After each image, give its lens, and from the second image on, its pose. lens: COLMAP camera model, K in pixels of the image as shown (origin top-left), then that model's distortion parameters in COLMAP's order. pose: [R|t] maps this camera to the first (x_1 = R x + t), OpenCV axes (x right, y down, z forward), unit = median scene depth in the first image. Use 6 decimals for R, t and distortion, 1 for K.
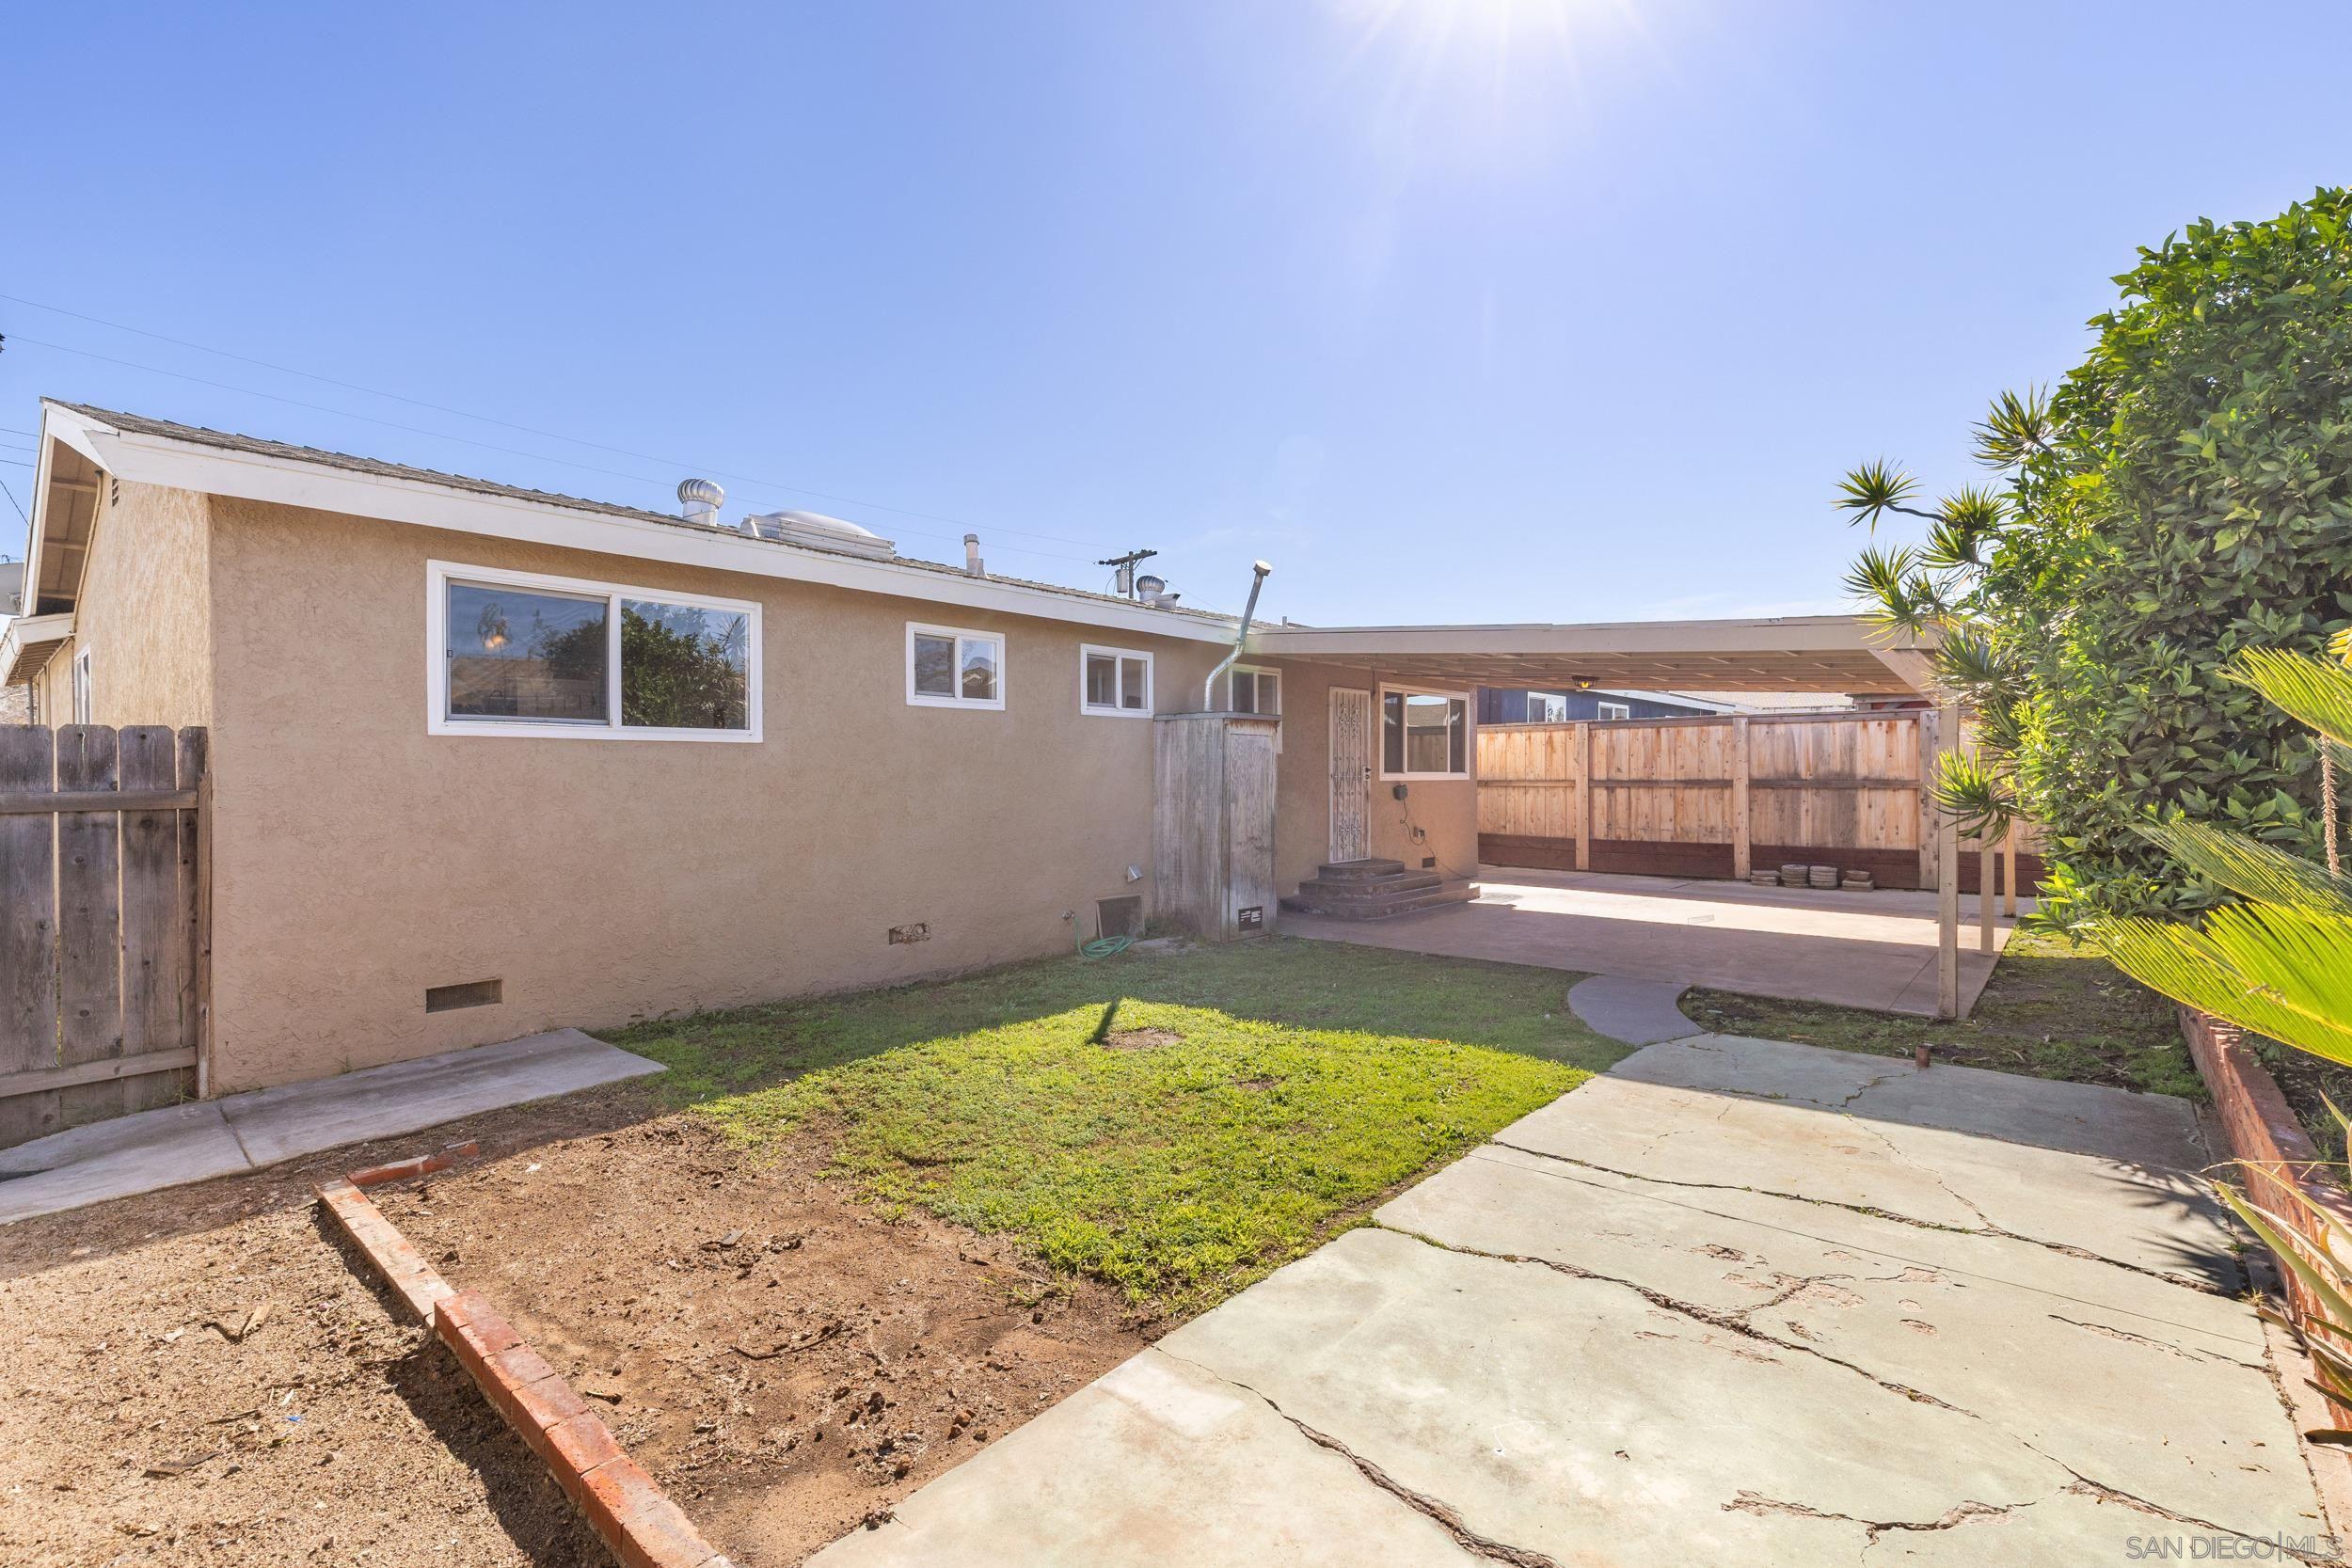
lens RADIAL K [[1053.0, 0, 1185.3], [0, 1053.0, 773.3], [0, 0, 1]] dist [0.000564, -0.001110]
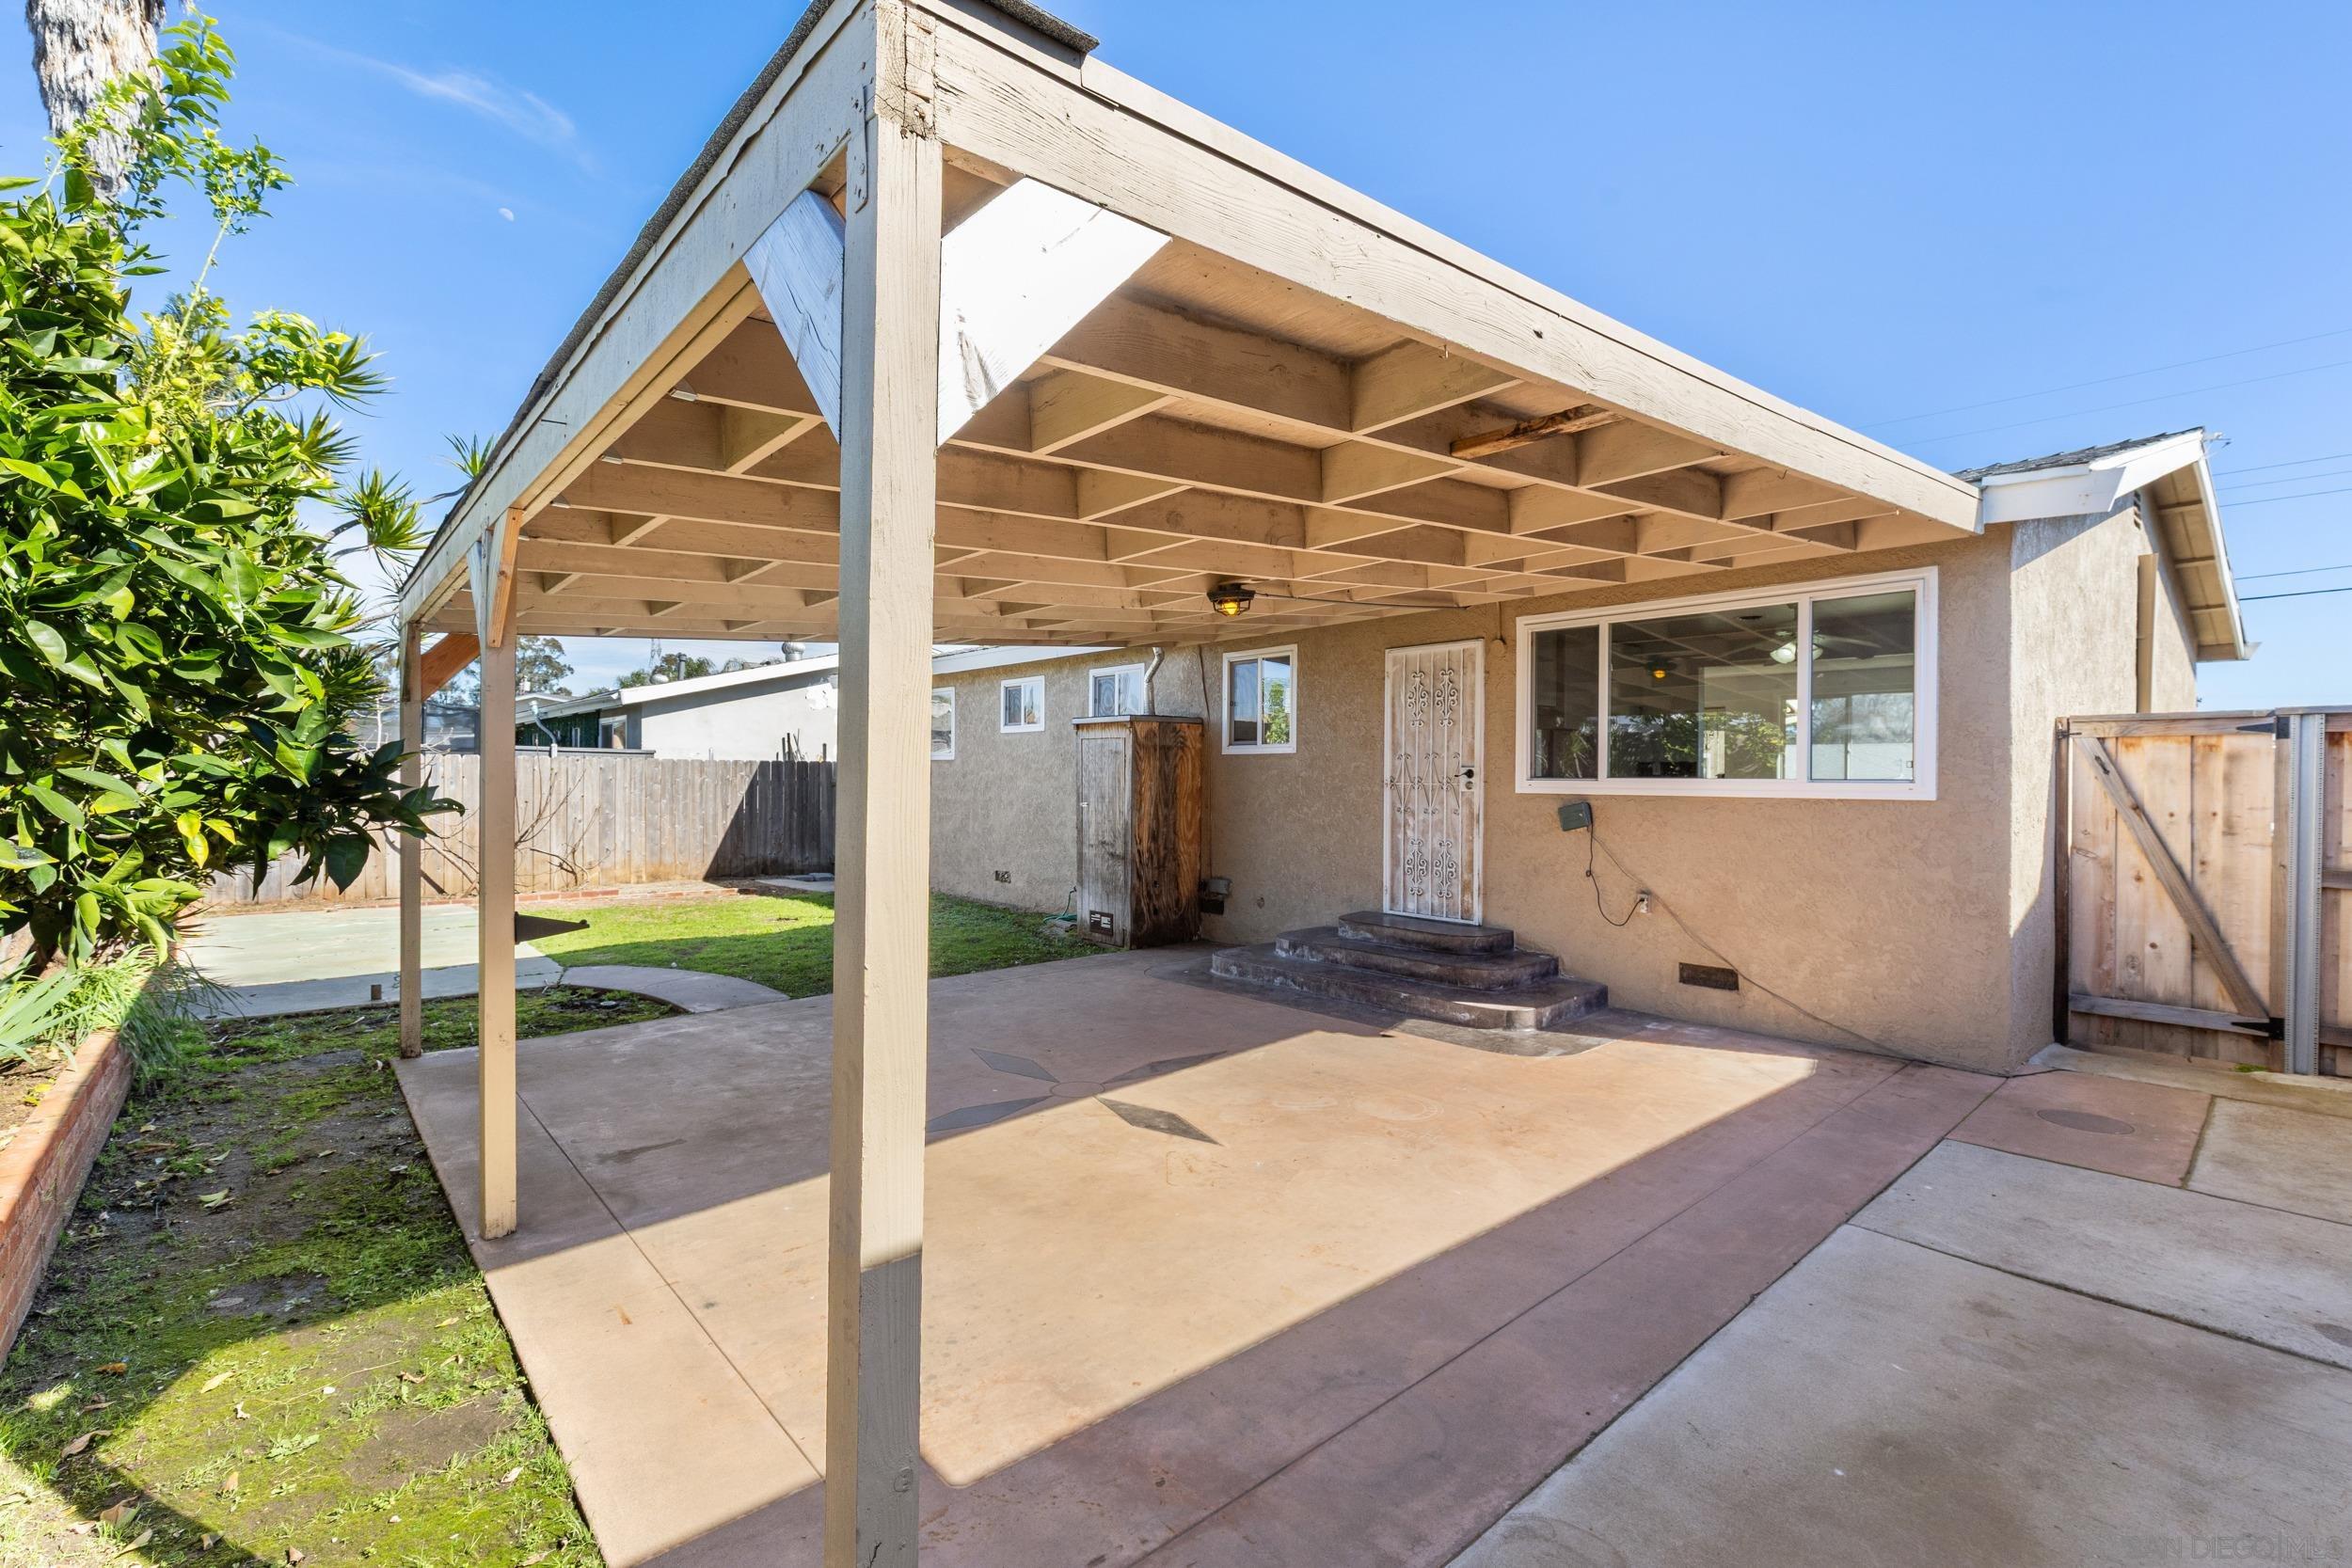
lens RADIAL K [[1053.0, 0, 1182.2], [0, 1053.0, 780.8], [0, 0, 1]] dist [0.000564, -0.001110]
pose [[-0.124483, 0.002743, -0.992218, 0.773862], [-0.006751, 0.999971, 0.003611, -0.000292], [0.992199, 0.007148, -0.124460, 0.890704]]
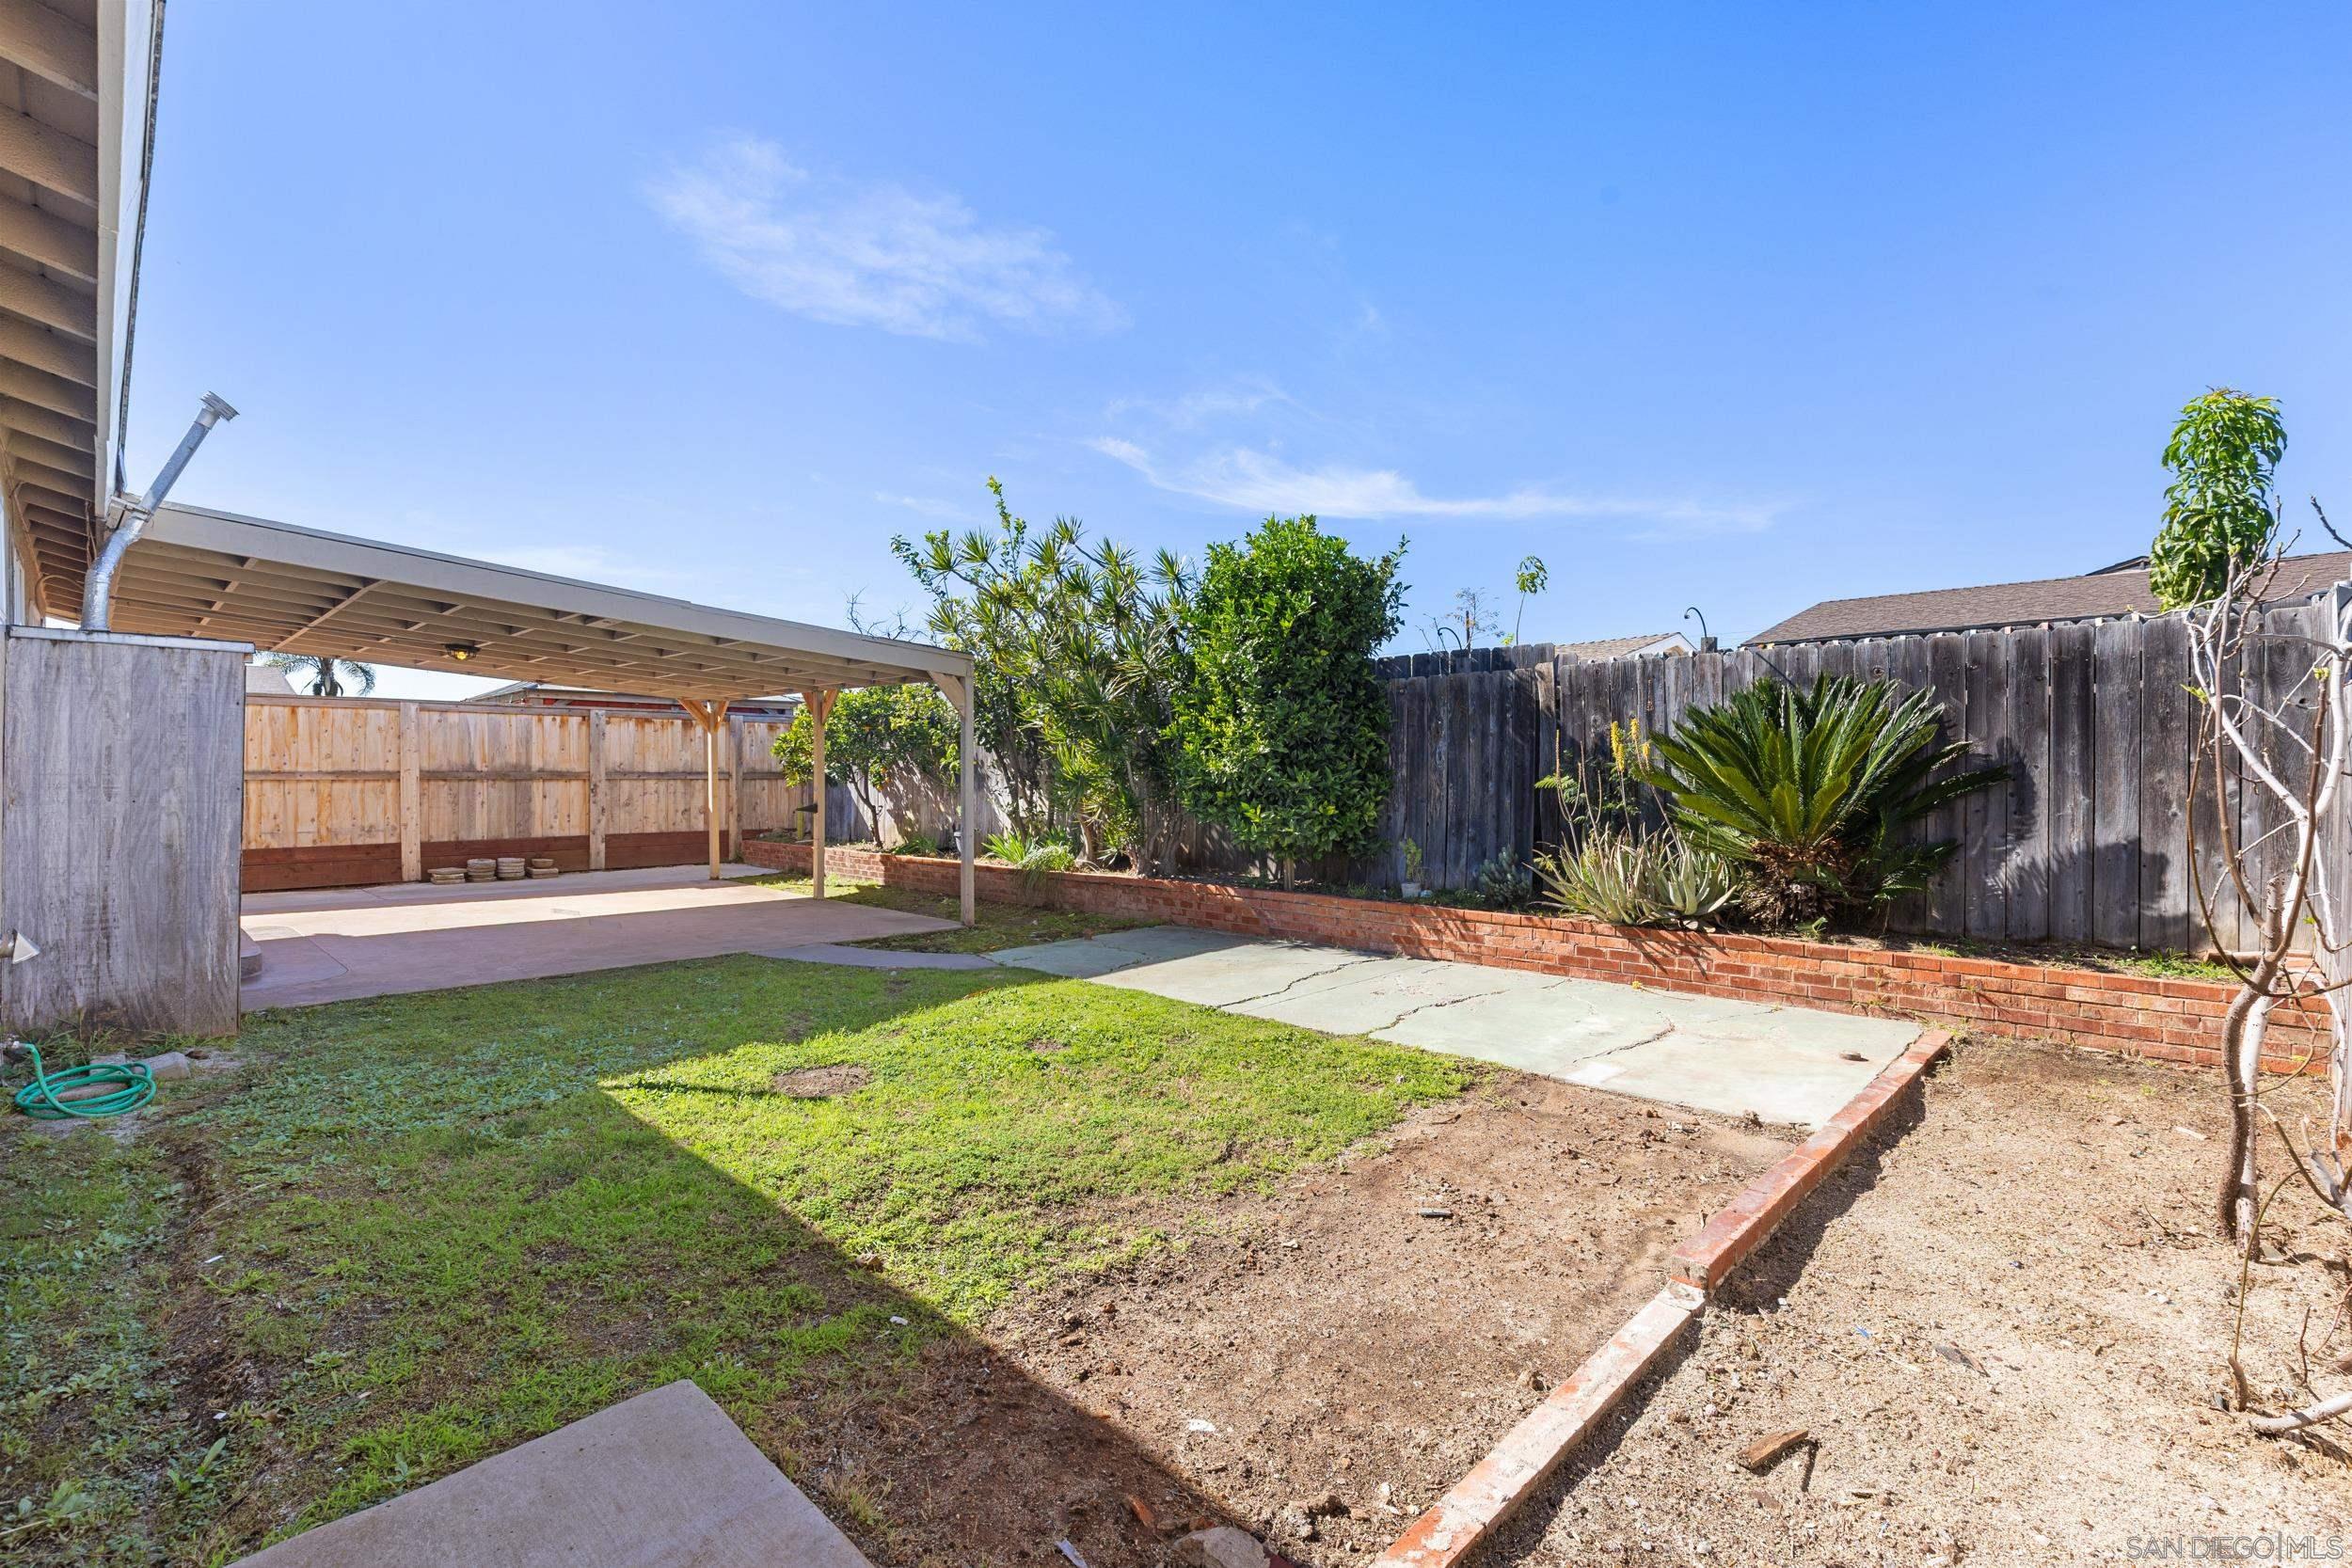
lens RADIAL K [[1053.0, 0, 1192.0], [0, 1053.0, 785.4], [0, 0, 1]] dist [0.000564, -0.001110]
pose [[0.050809, -0.007385, 0.998681, -0.367620], [-0.001305, 0.999971, 0.007461, 0.011495], [-0.998708, -0.001682, 0.050798, 0.308164]]
